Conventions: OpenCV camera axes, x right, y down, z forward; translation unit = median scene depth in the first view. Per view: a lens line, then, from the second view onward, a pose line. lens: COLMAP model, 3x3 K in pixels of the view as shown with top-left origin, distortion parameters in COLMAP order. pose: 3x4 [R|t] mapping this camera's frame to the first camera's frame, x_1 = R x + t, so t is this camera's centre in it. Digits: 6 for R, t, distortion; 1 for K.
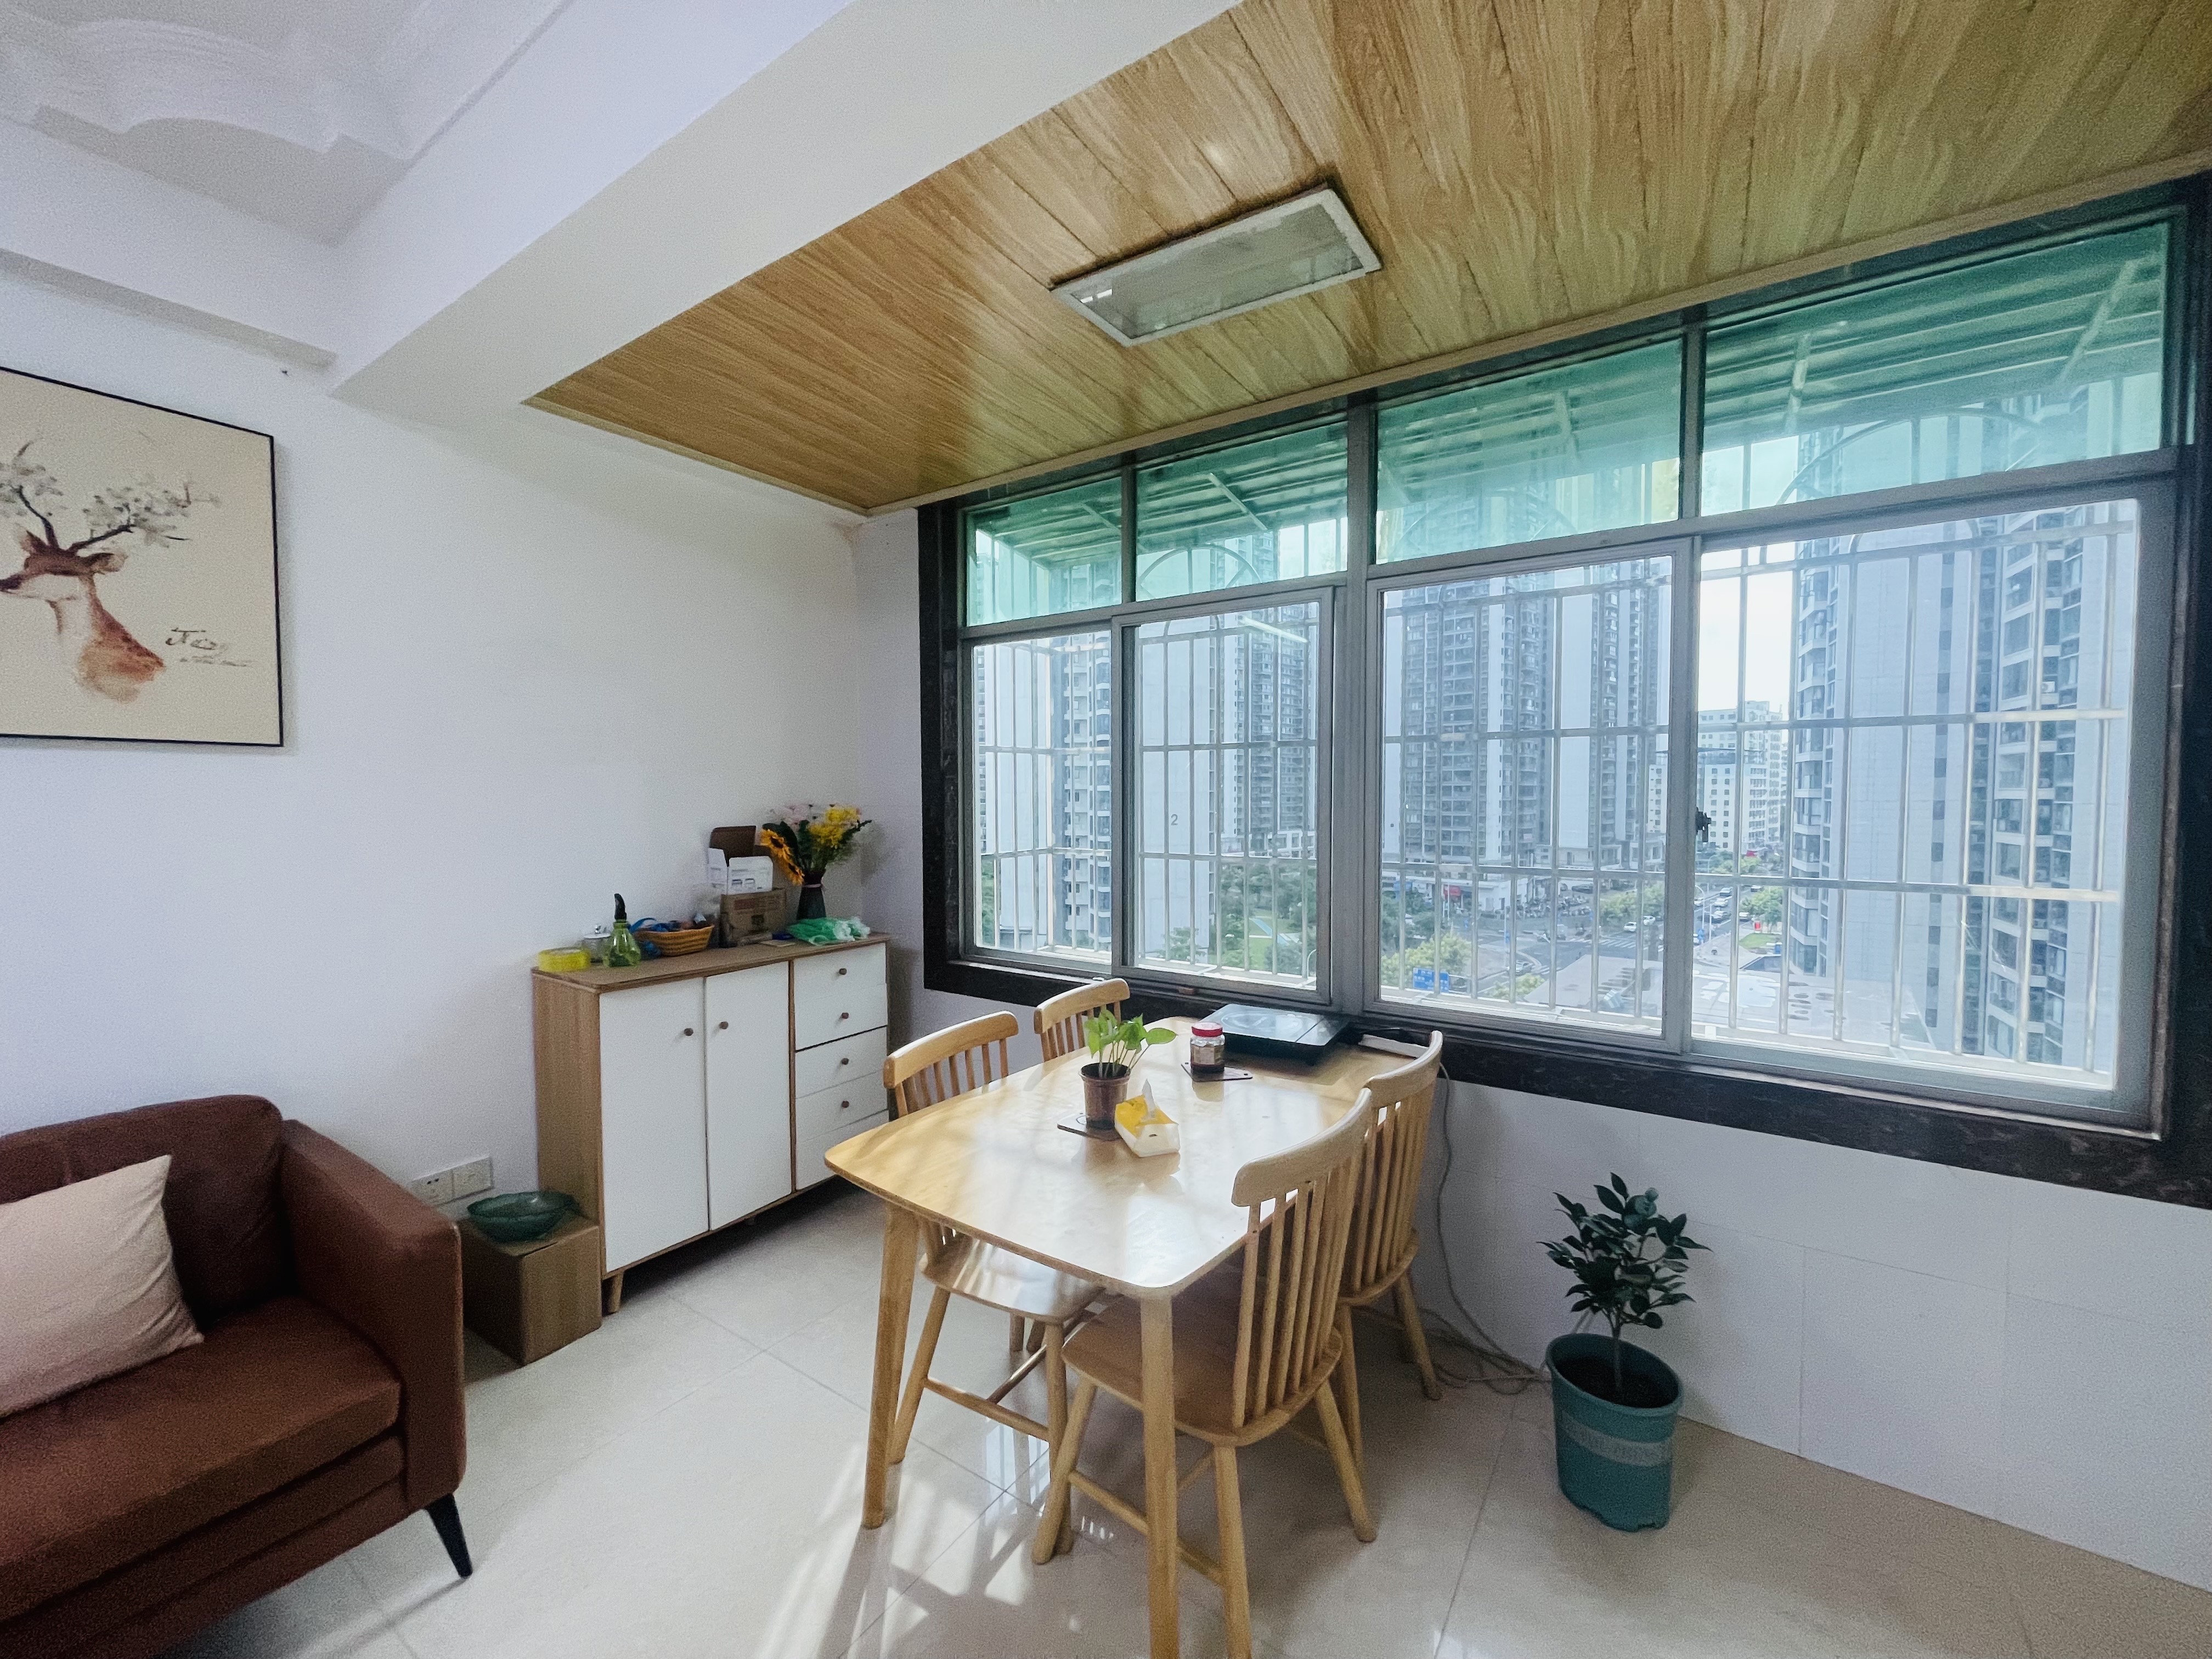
lens RADIAL K [[889.6, 0, 1103.9], [0, 889.6, 834.0], [0, 0, 1]] dist [0.001419, 0.000036]
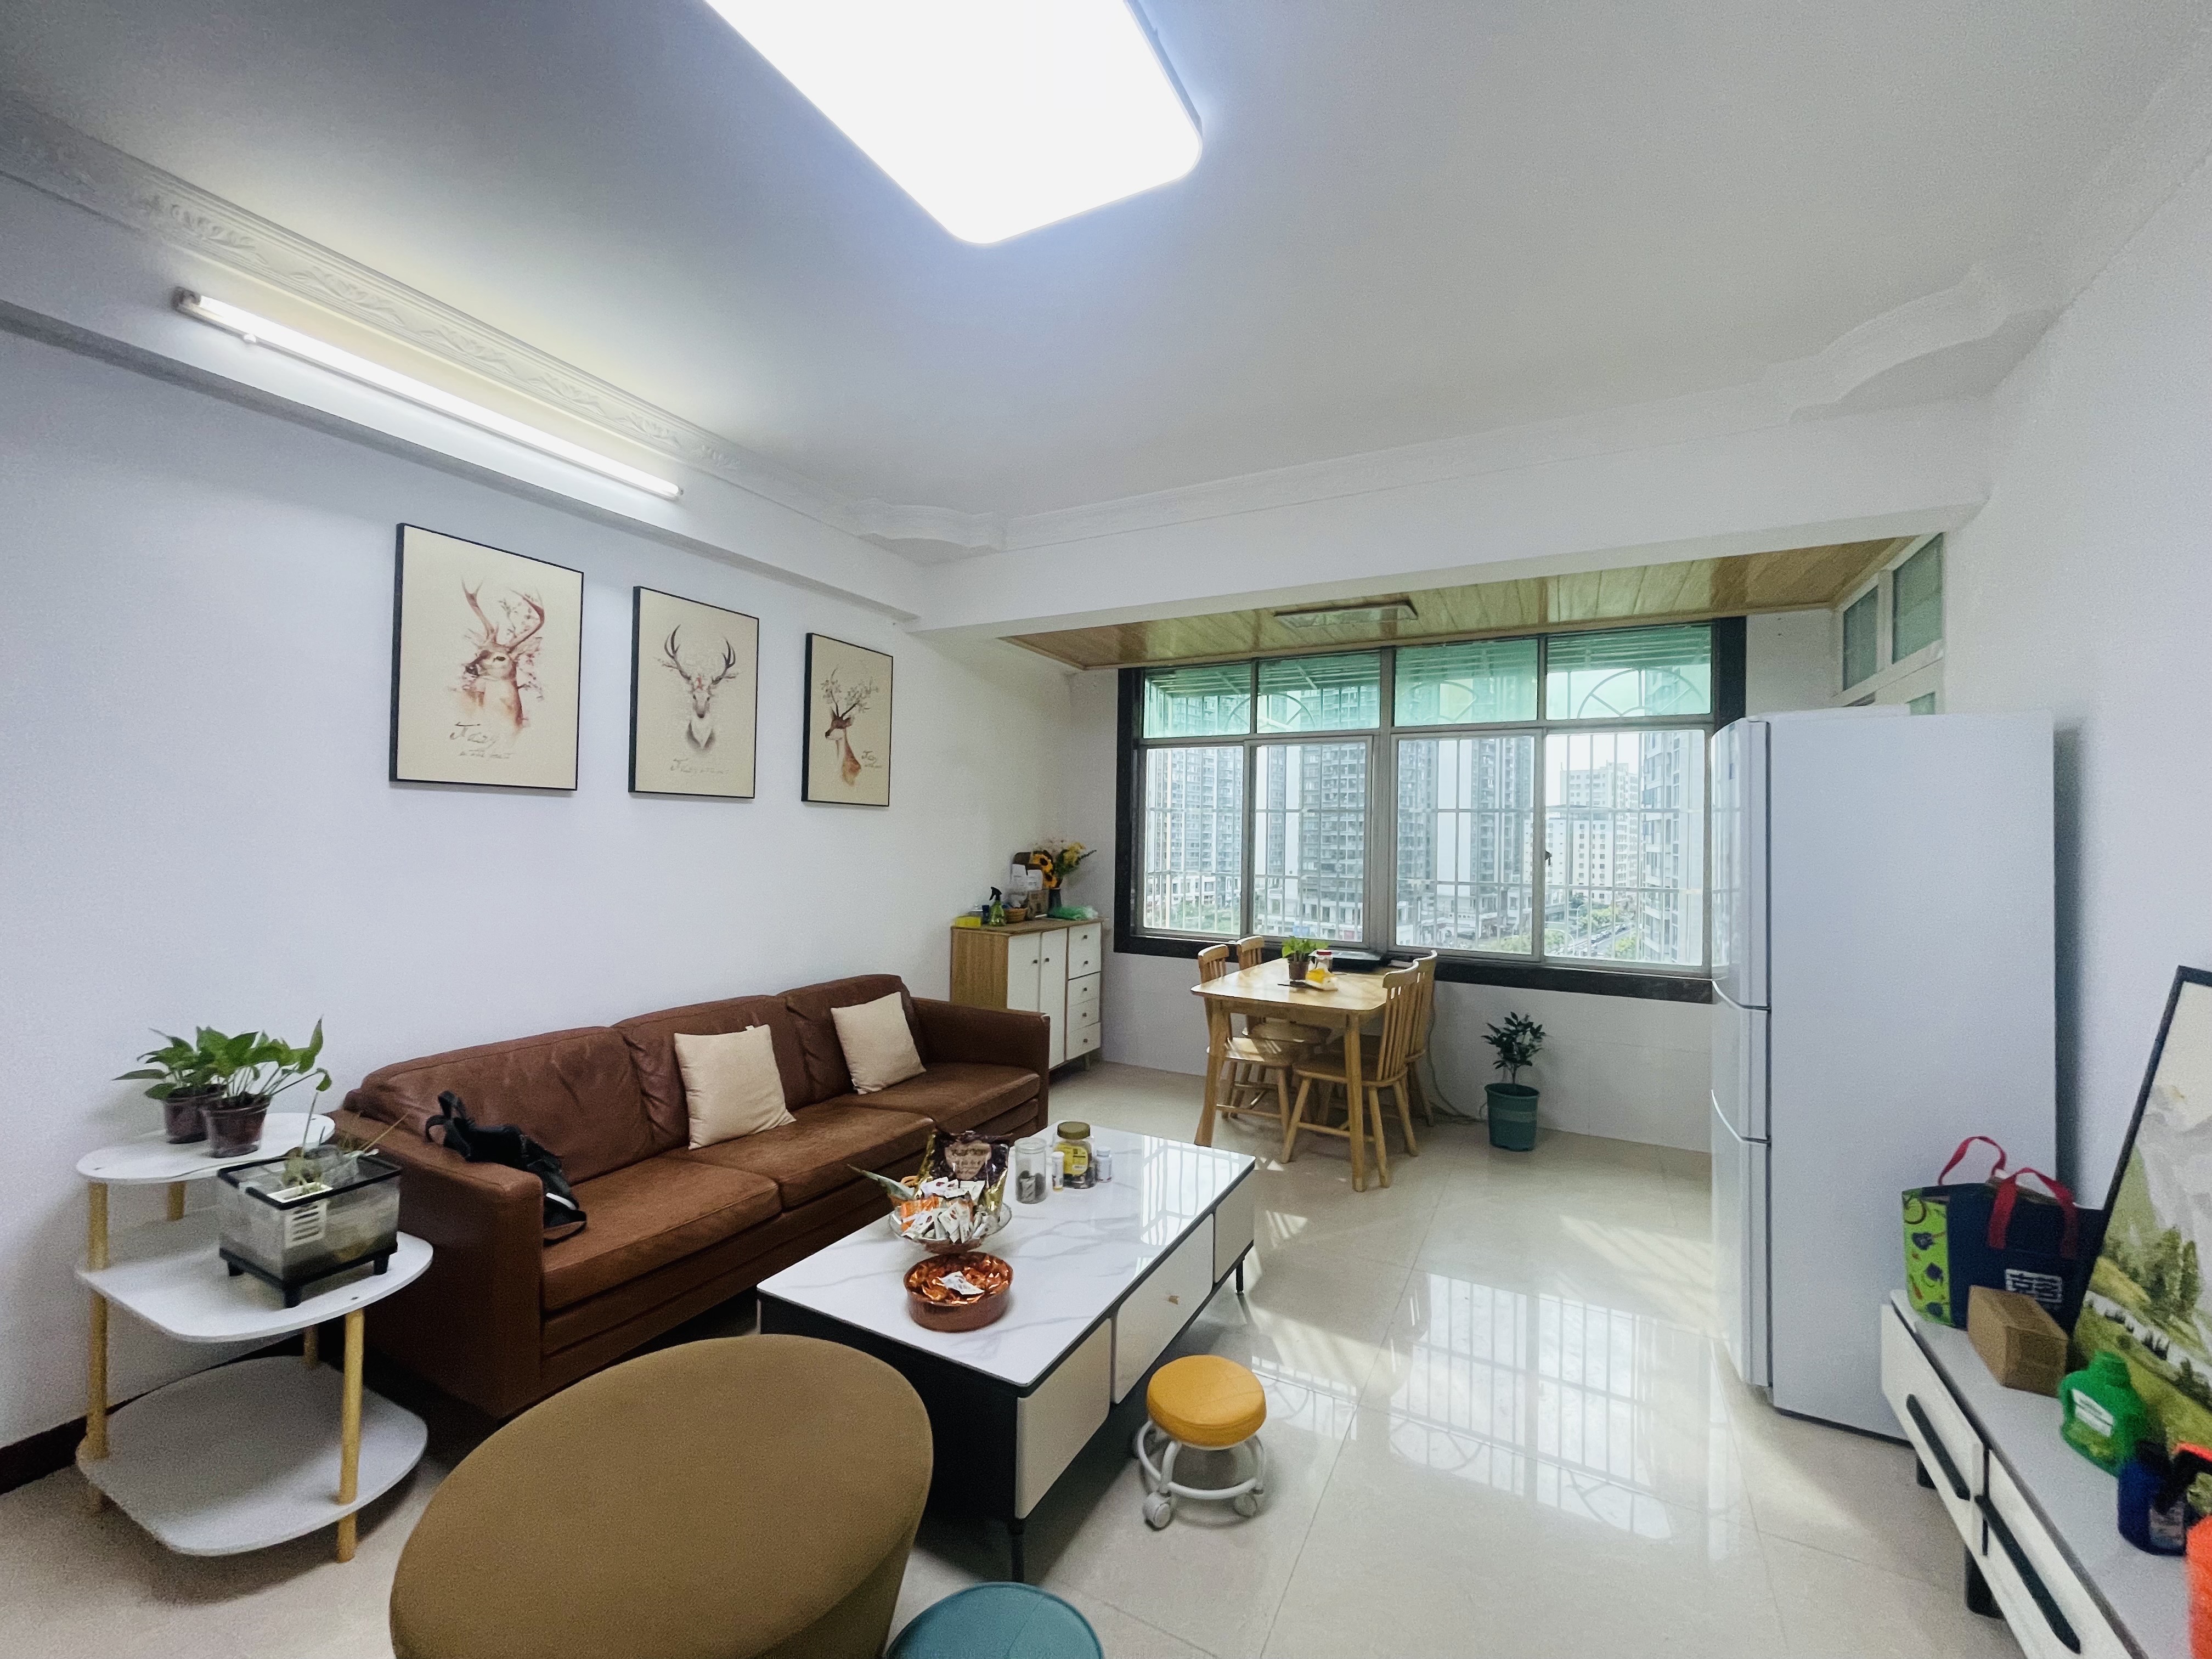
lens RADIAL K [[889.6, 0, 1103.9], [0, 889.6, 834.0], [0, 0, 1]] dist [0.001419, 0.000036]
pose [[0.994079, 0.019905, 0.106825, -0.490683], [-0.014675, 0.998665, -0.049529, 0.043807], [-0.107668, 0.047668, 0.993043, -0.801655]]
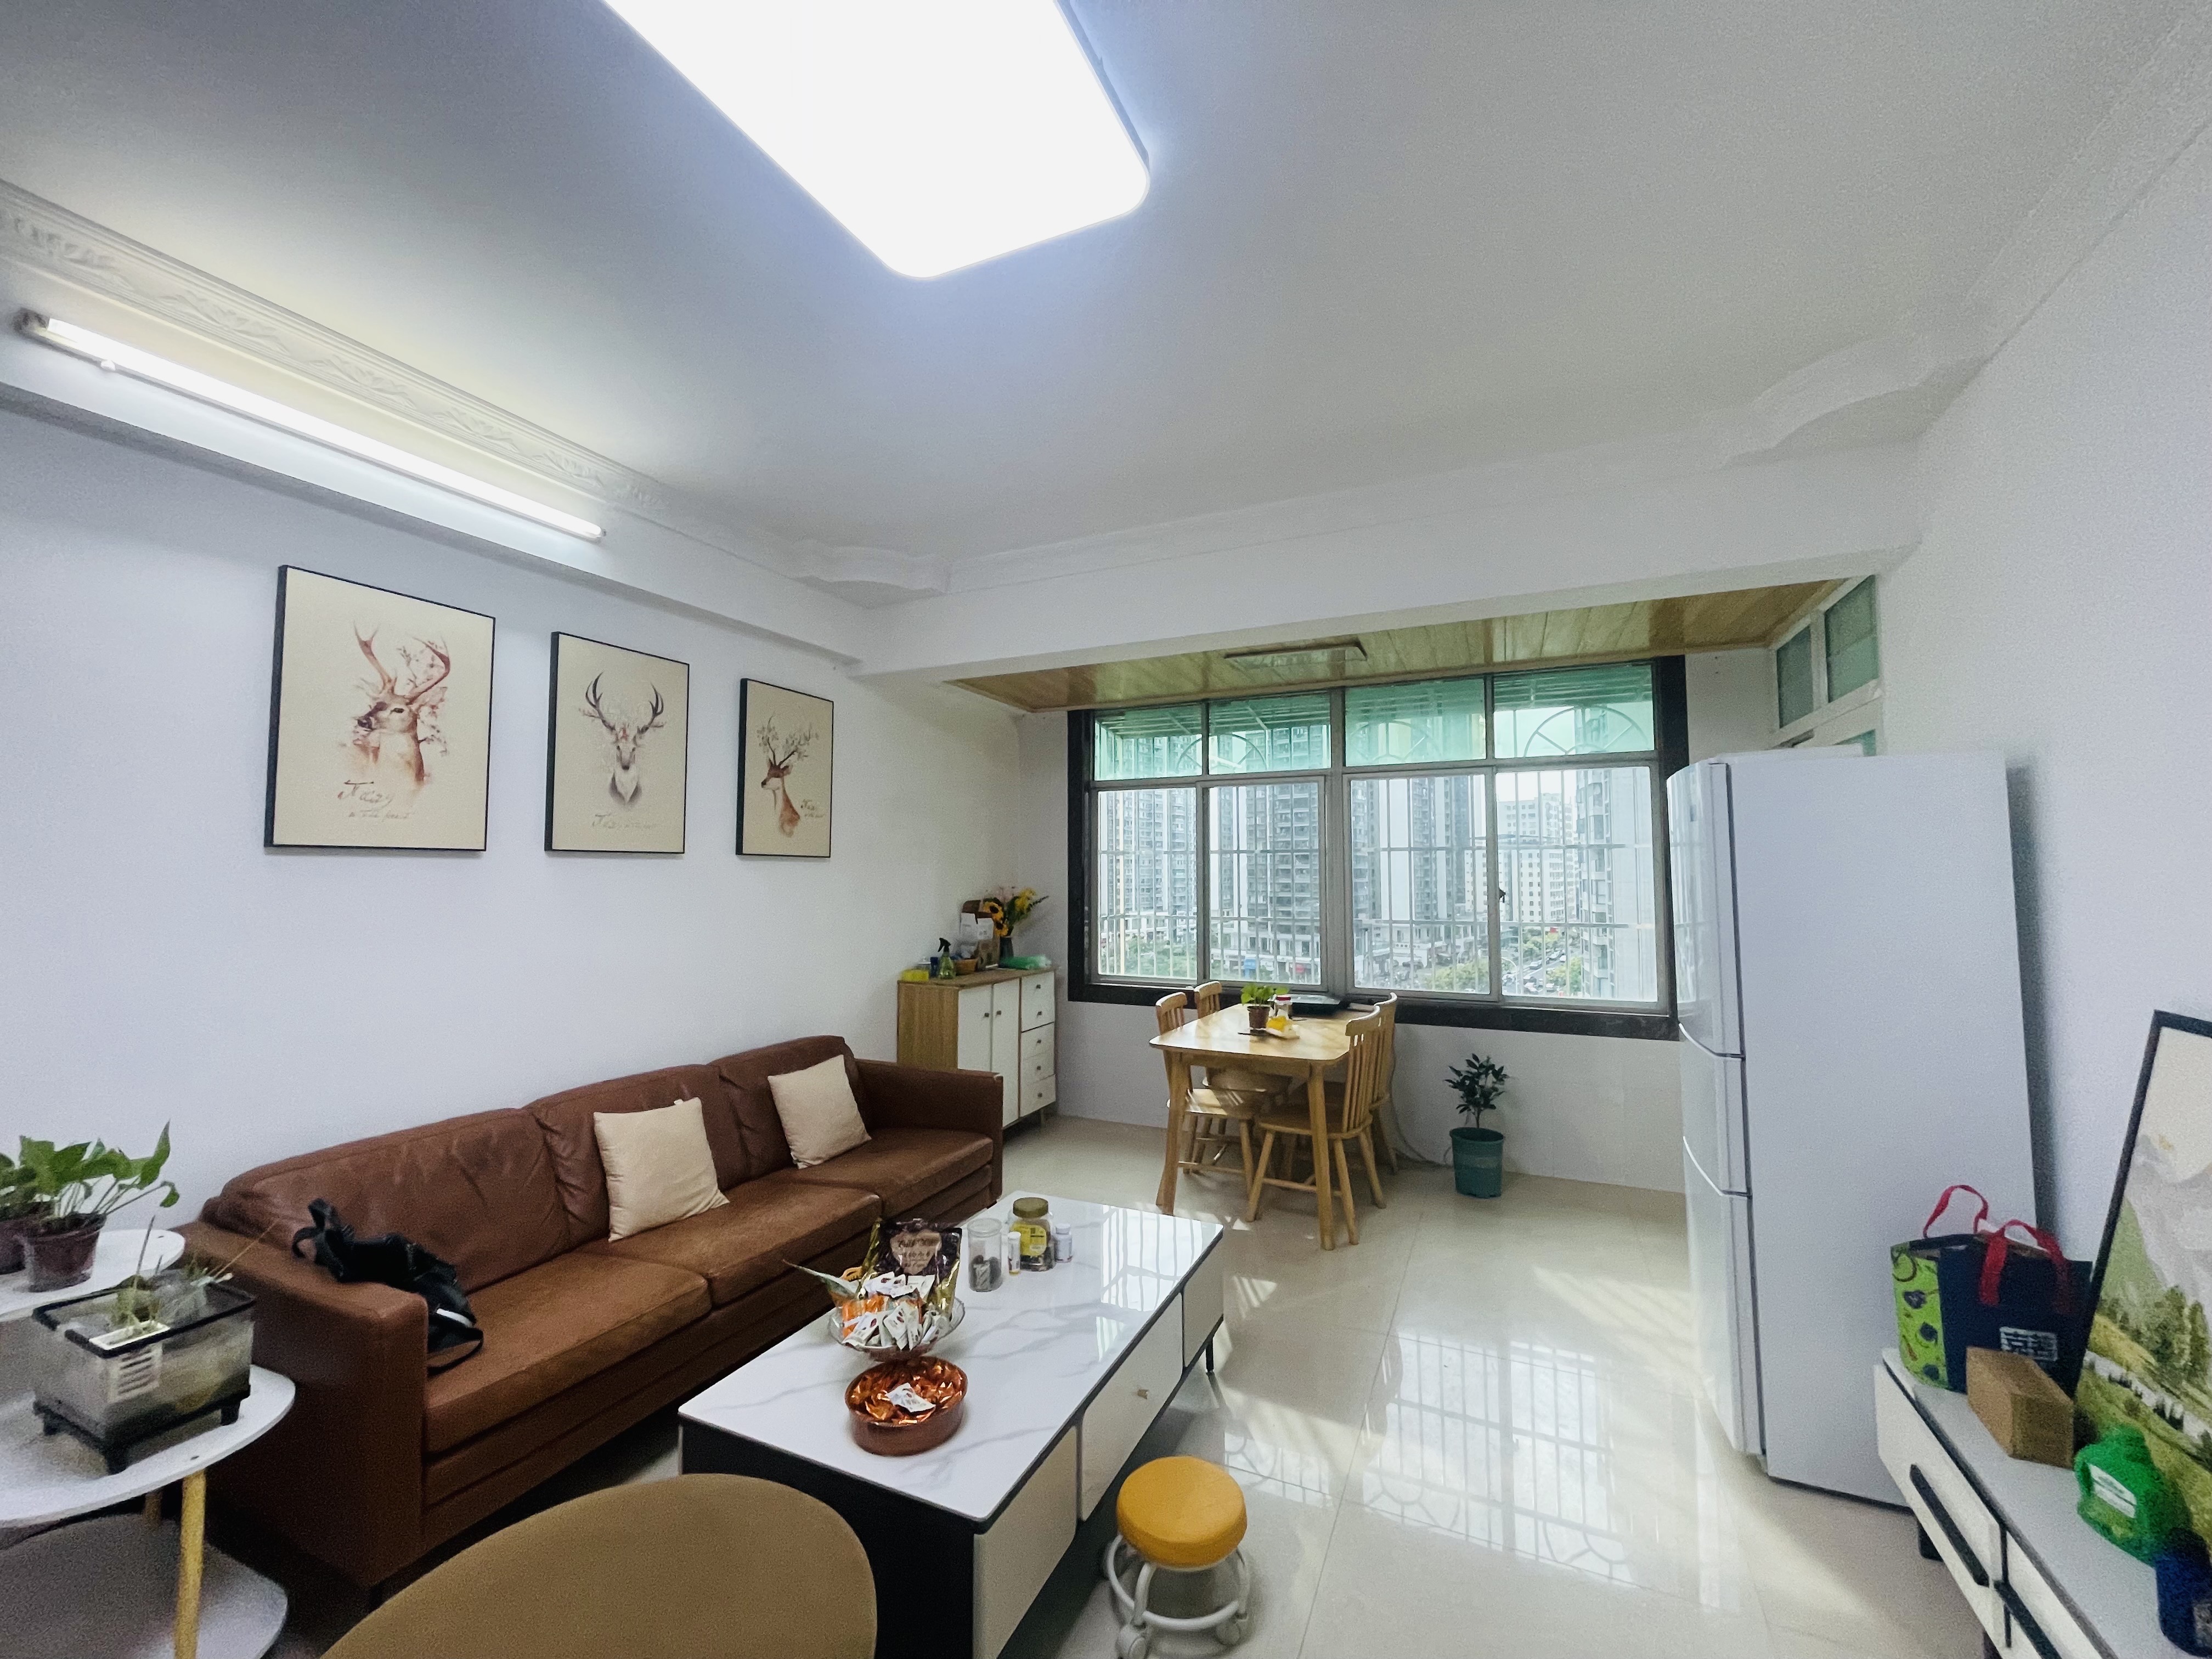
lens RADIAL K [[889.6, 0, 1103.9], [0, 889.6, 834.0], [0, 0, 1]] dist [0.001419, 0.000036]
pose [[0.986750, 0.007606, 0.162071, -0.489644], [0.007379, 0.995763, -0.091659, 0.025010], [-0.162081, 0.091641, 0.982513, -0.758268]]
